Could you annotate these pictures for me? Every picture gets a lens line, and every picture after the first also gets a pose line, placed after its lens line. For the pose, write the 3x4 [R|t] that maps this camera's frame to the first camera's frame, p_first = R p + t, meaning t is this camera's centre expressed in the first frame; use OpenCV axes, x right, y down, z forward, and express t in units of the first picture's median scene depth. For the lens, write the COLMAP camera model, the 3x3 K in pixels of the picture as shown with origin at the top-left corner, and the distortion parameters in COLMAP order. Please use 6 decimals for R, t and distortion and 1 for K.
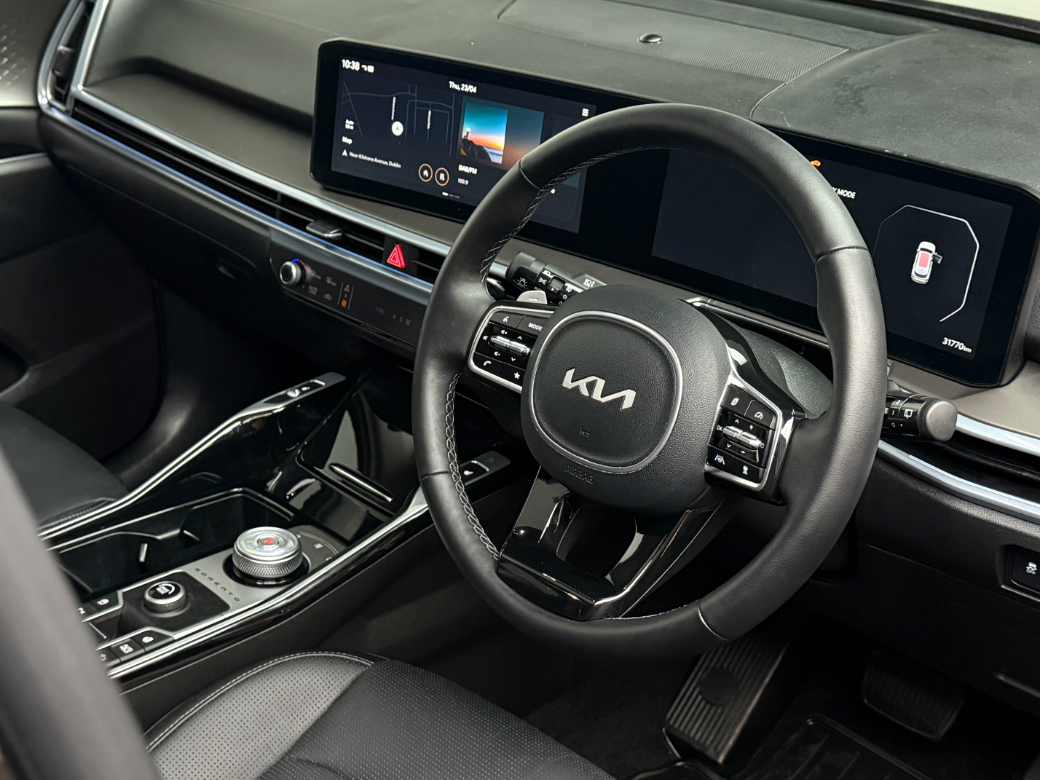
lens RADIAL K [[1435.4, 0, 517.5], [0, 1435.4, 395.0], [0, 0, 1]] dist [0.085645, 0.000000]
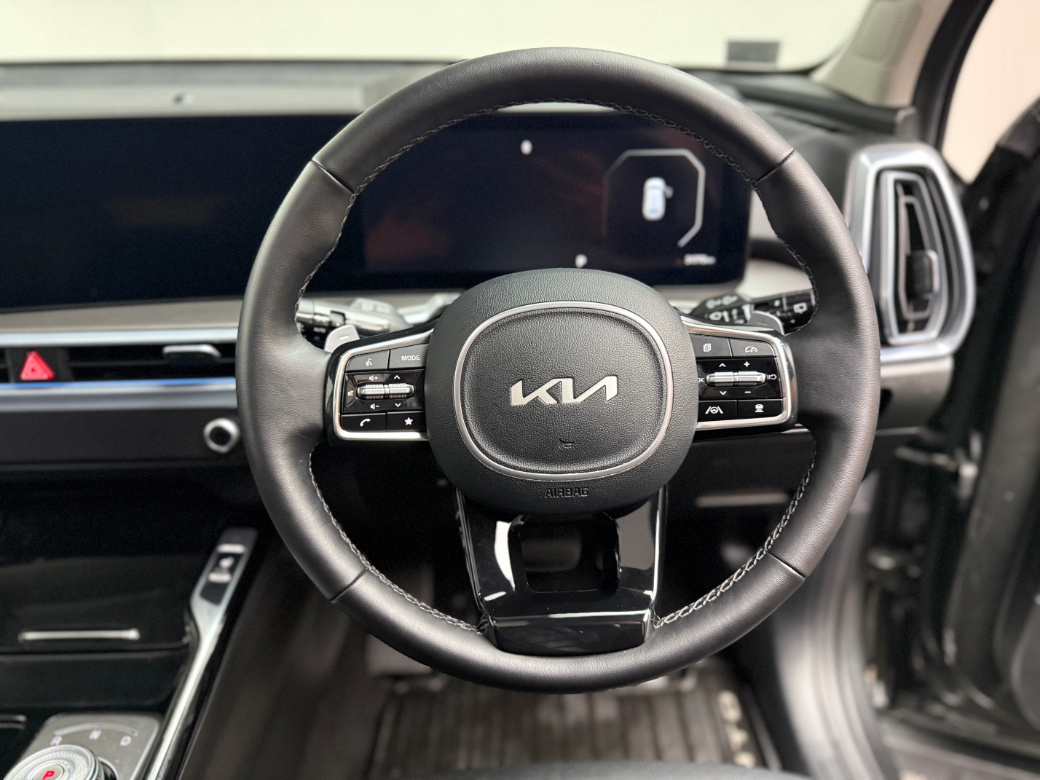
lens RADIAL K [[753.4, 0, 520.0], [0, 753.4, 395.5], [0, 0, 1]] dist [0.041989, -0.017160]
pose [[0.684831, -0.345782, 0.641437, -0.227991], [0.329393, 0.932076, 0.150781, -0.071275], [-0.650005, 0.108025, 0.752212, 0.624610]]
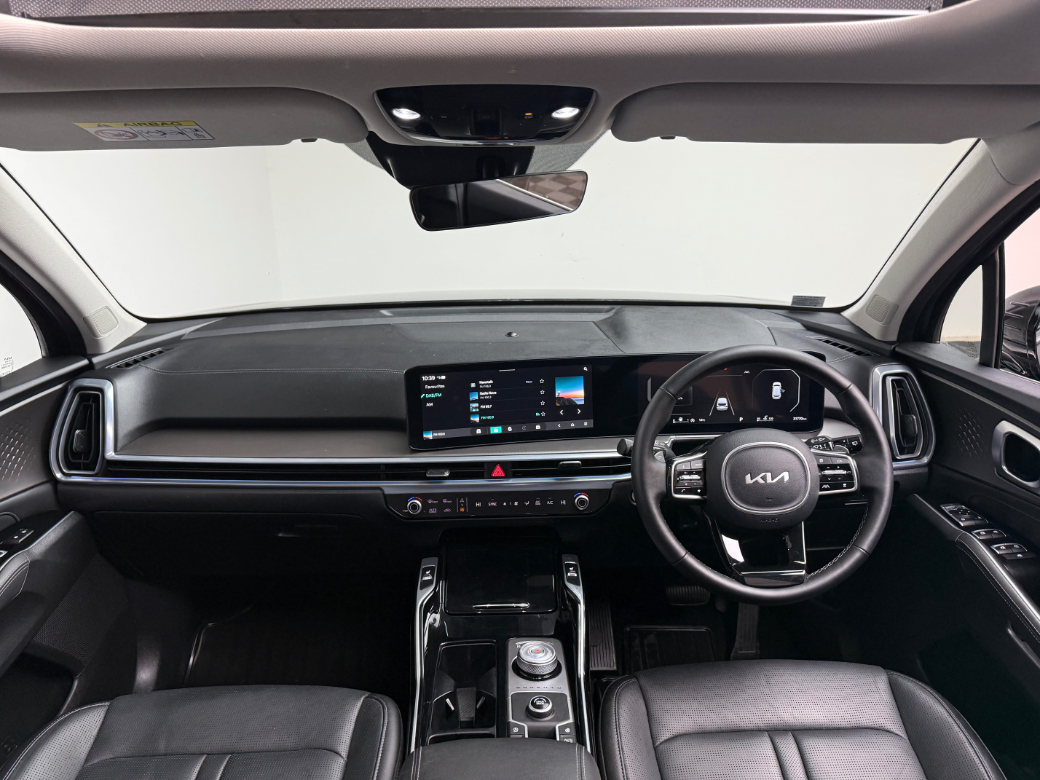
lens RADIAL K [[753.4, 0, 520.4], [0, 753.4, 393.8], [0, 0, 1]] dist [0.041989, -0.017160]
pose [[0.691174, -0.244687, 0.680005, -0.861508], [0.334229, 0.942492, -0.000582, -0.225211], [-0.640757, 0.227680, 0.733207, 0.345264]]
